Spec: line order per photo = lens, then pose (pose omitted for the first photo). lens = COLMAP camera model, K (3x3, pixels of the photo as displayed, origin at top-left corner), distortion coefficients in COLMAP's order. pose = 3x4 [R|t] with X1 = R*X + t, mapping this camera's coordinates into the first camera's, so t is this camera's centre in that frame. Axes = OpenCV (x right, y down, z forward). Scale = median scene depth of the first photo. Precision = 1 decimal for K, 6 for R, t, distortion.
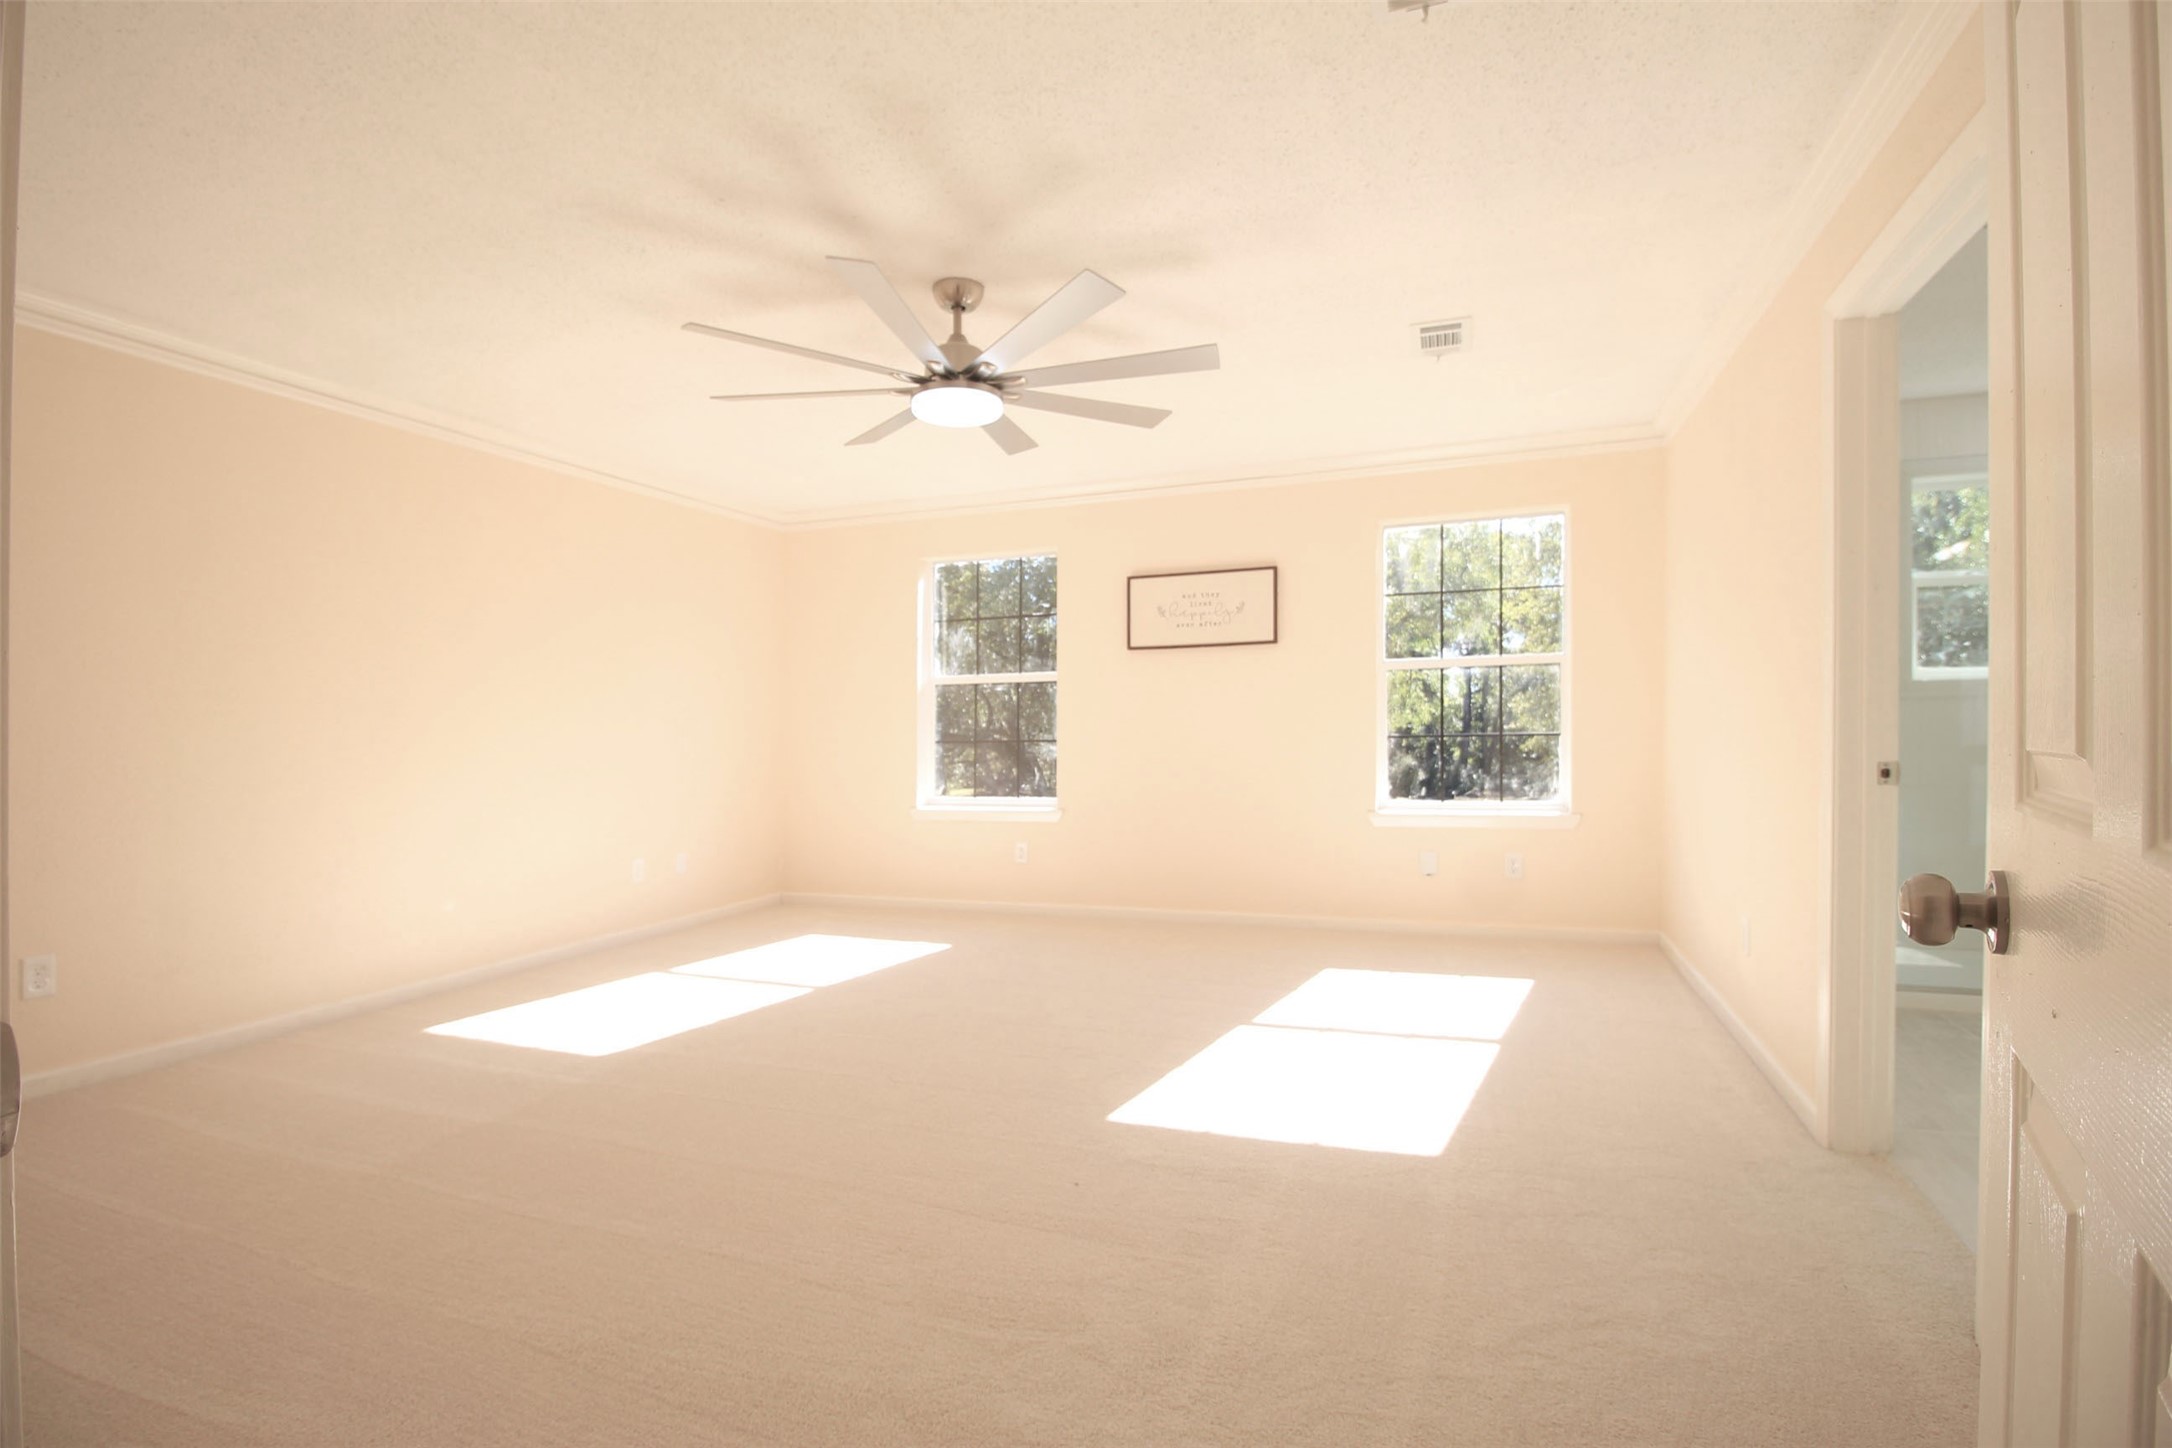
lens RADIAL K [[1011.1, 0, 1085.8], [0, 1011.1, 751.2], [0, 0, 1]] dist [0.002407, 0.000173]
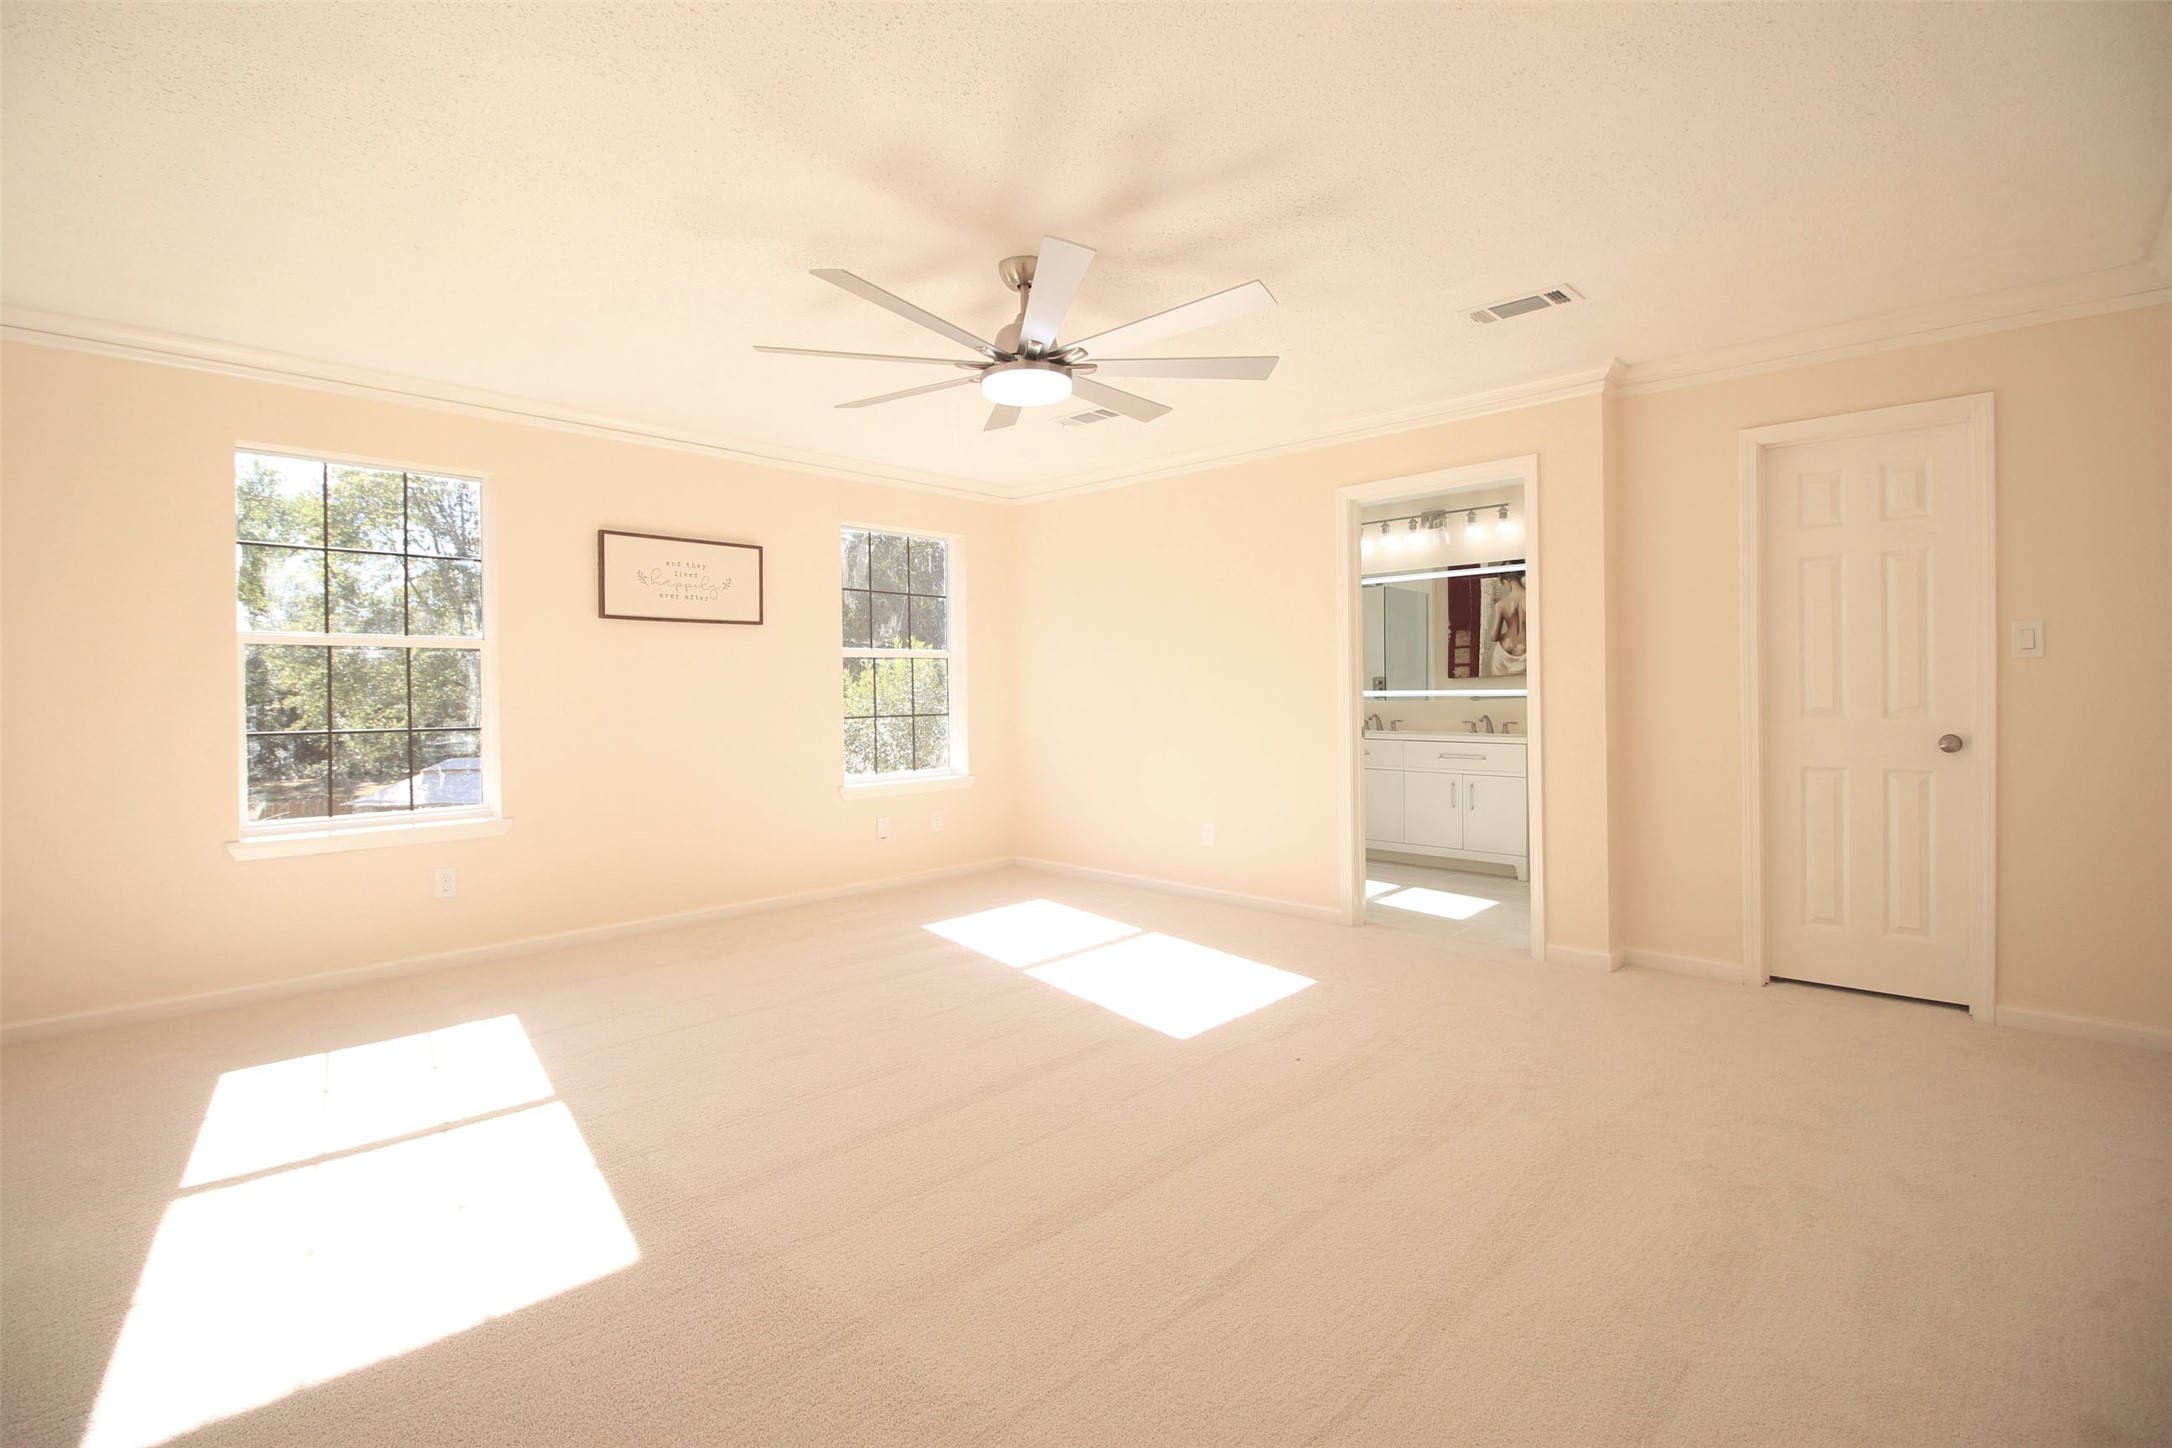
lens RADIAL K [[995.6, 0, 1086.0], [0, 995.6, 724.0], [0, 0, 1]] dist [0.000507, -0.012376]
pose [[0.421548, -0.015585, 0.906672, -0.550709], [0.025449, 0.999662, 0.005351, -0.007076], [-0.906449, 0.020818, 0.421802, 0.302458]]
